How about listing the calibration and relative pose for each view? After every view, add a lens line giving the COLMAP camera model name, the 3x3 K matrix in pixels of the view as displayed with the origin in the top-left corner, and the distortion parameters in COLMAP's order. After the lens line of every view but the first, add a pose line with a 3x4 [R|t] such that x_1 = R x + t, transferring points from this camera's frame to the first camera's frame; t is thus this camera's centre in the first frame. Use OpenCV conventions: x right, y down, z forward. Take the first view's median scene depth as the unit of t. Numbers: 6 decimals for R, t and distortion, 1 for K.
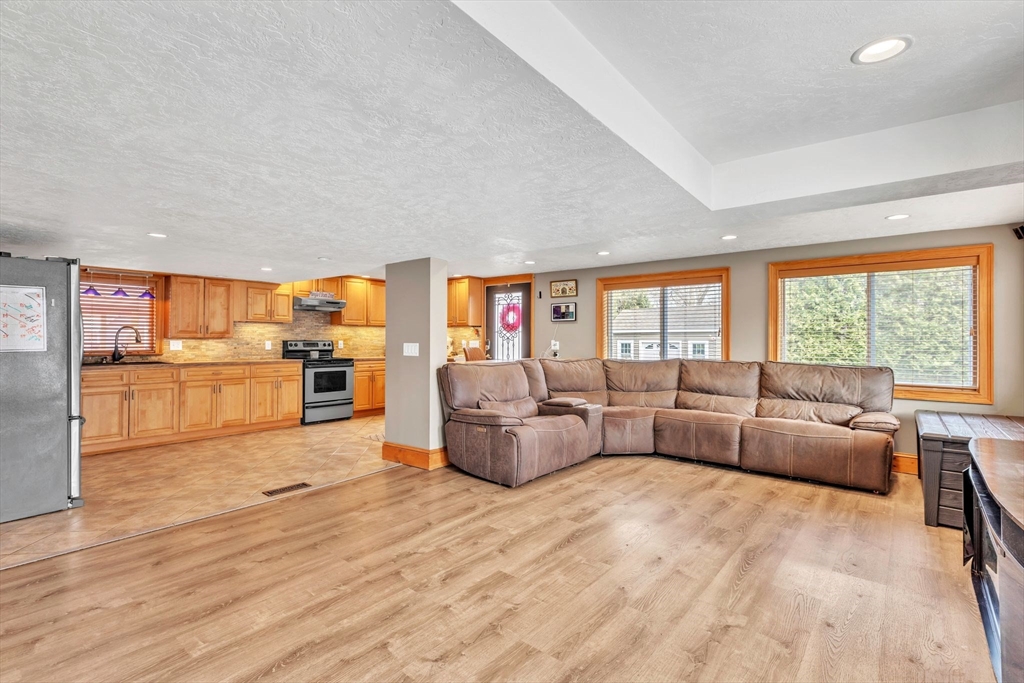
lens RADIAL K [[474.3, 0, 513.2], [0, 474.3, 332.7], [0, 0, 1]] dist [0.005268, 0.000363]
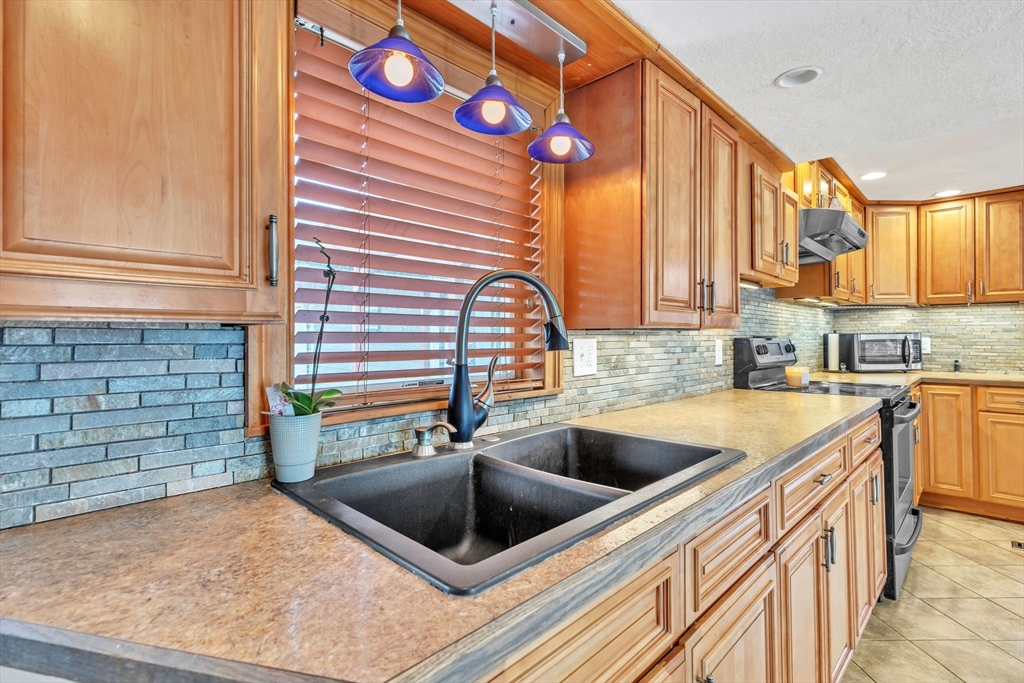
lens RADIAL K [[475.3, 0, 511.0], [0, 475.3, 330.0], [0, 0, 1]] dist [0.002325, 0.000172]
pose [[0.995103, -0.003897, -0.098768, -0.754468], [0.003985, 0.999992, 0.000697, 0.011359], [0.098764, -0.001087, 0.995110, 0.757592]]
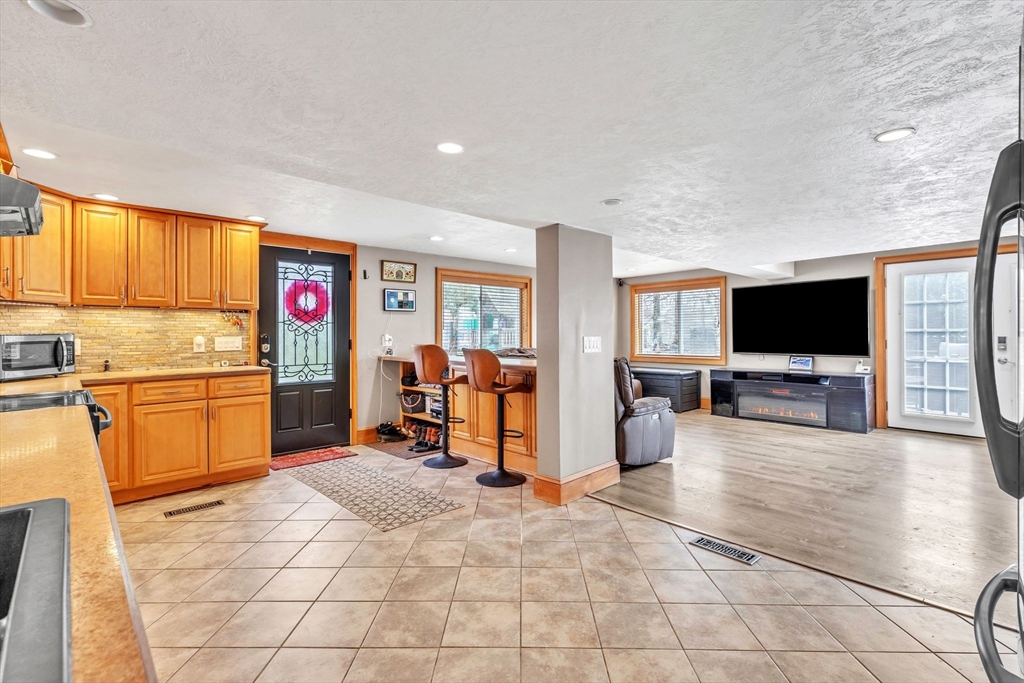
lens RADIAL K [[475.3, 0, 511.0], [0, 475.3, 330.0], [0, 0, 1]] dist [0.002325, 0.000172]
pose [[0.137043, 0.003564, 0.990559, -0.798636], [-0.006342, 0.999976, -0.002720, 0.010951], [-0.990545, -0.005909, 0.137062, 0.807222]]
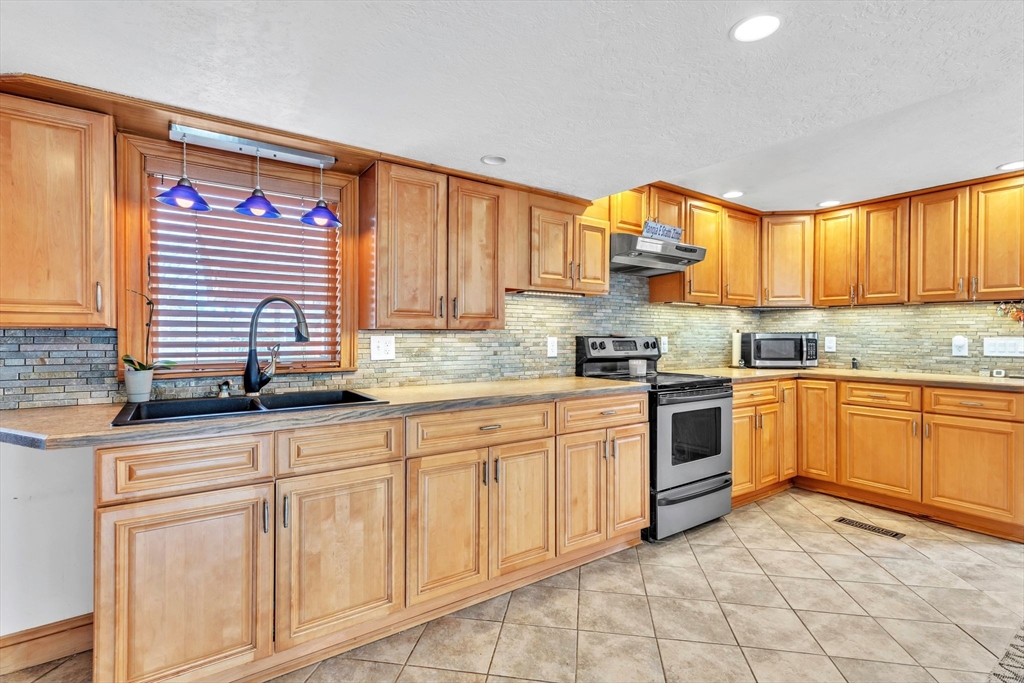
lens RADIAL K [[472.0, 0, 511.0], [0, 472.0, 337.5], [0, 0, 1]] dist [0.004574, 0.000259]
pose [[0.961146, 0.003625, -0.276016, -0.512099], [0.002265, 0.999776, 0.021020, 0.009883], [0.276031, -0.020828, 0.960923, 0.667909]]
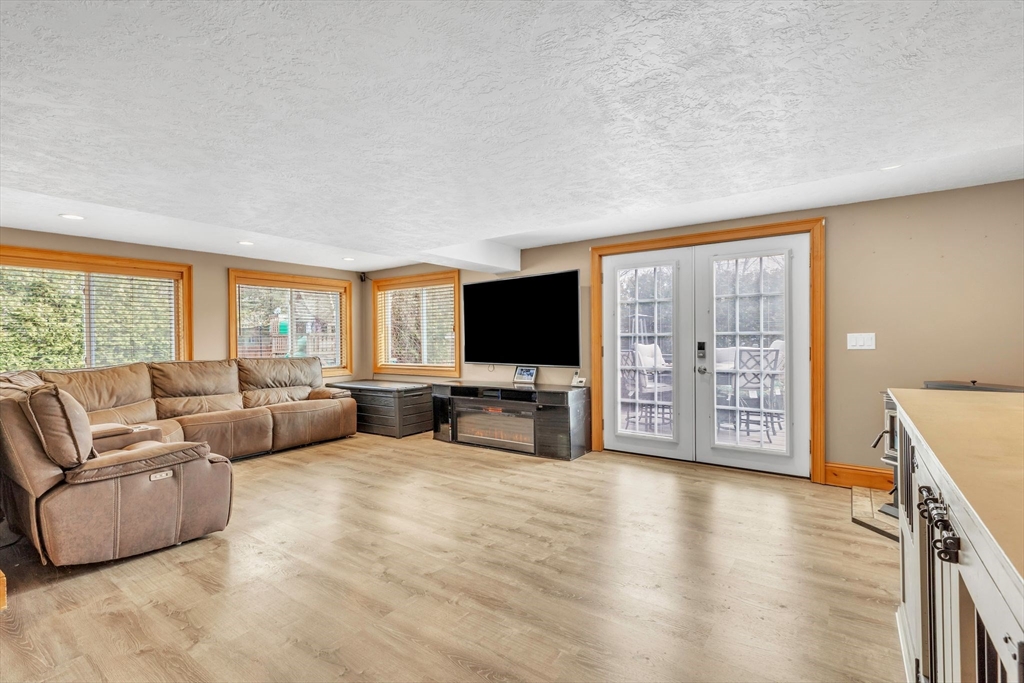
lens RADIAL K [[475.5, 0, 512.0], [0, 475.5, 341.5], [0, 0, 1]] dist [-0.000210, -0.000032]
pose [[-0.077675, -0.011686, 0.996910, -0.524518], [-0.001935, 0.999931, 0.011571, 0.006123], [-0.996977, -0.001030, -0.077692, 0.387493]]
